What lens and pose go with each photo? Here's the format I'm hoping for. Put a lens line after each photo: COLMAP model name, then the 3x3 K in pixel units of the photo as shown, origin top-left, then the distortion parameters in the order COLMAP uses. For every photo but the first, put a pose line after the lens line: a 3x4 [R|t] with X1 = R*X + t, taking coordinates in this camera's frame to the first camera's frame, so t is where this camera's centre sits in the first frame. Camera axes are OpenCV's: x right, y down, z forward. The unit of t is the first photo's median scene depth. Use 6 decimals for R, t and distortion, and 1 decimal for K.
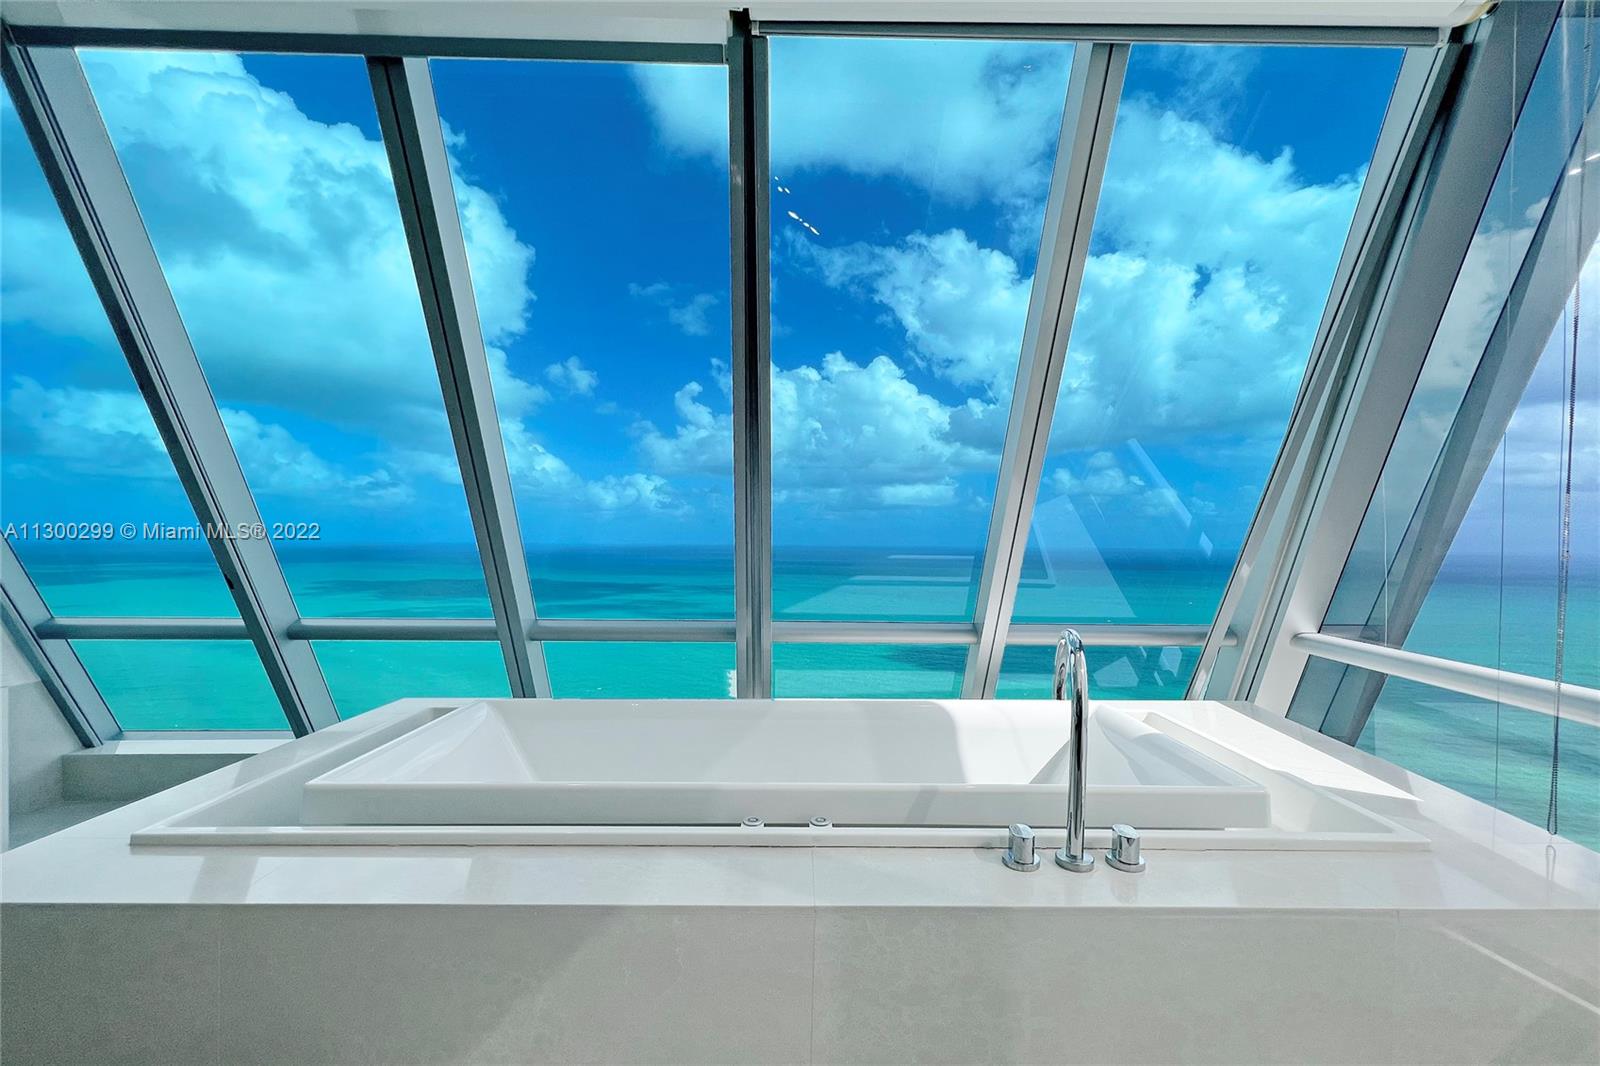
lens RADIAL K [[681.9, 0, 800.0], [0, 681.9, 533.0], [0, 0, 1]] dist [-0.000113, 0.000070]
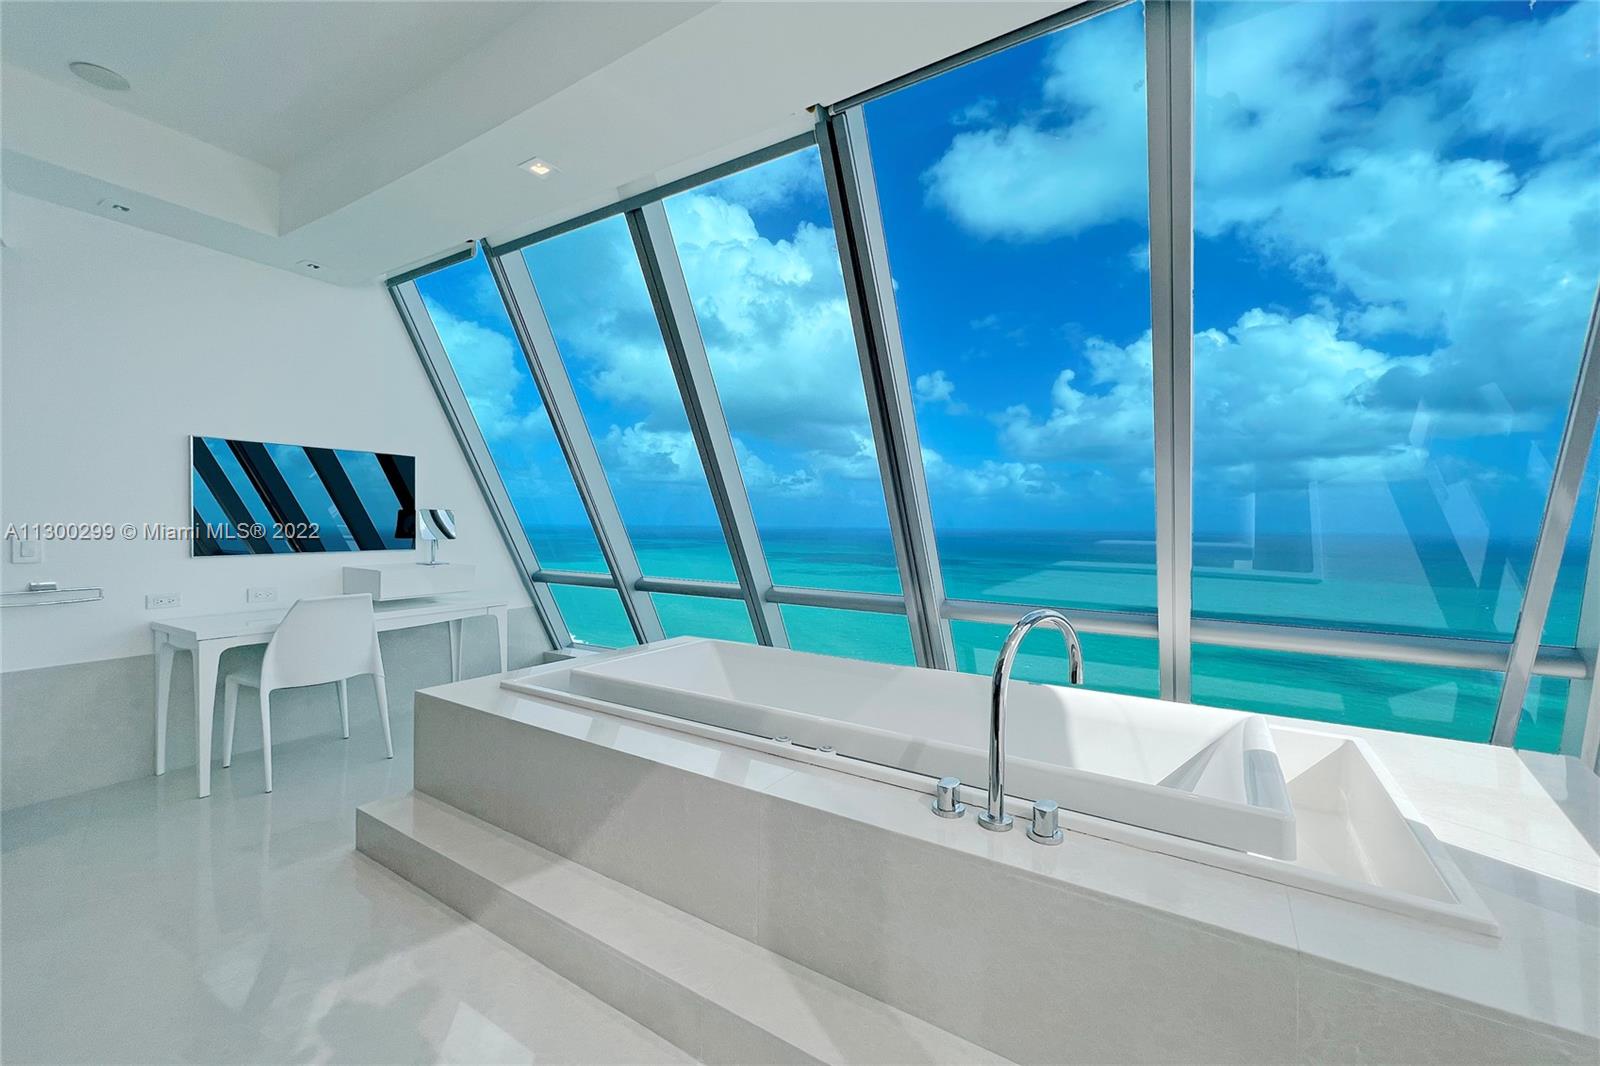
lens RADIAL K [[643.9, 0, 800.3], [0, 643.9, 538.1], [0, 0, 1]] dist [-0.000883, 0.000014]
pose [[0.834695, 0.013022, -0.550558, 0.364132], [0.004316, 0.999535, 0.030185, -0.003843], [0.550695, -0.027572, 0.834251, -0.011762]]
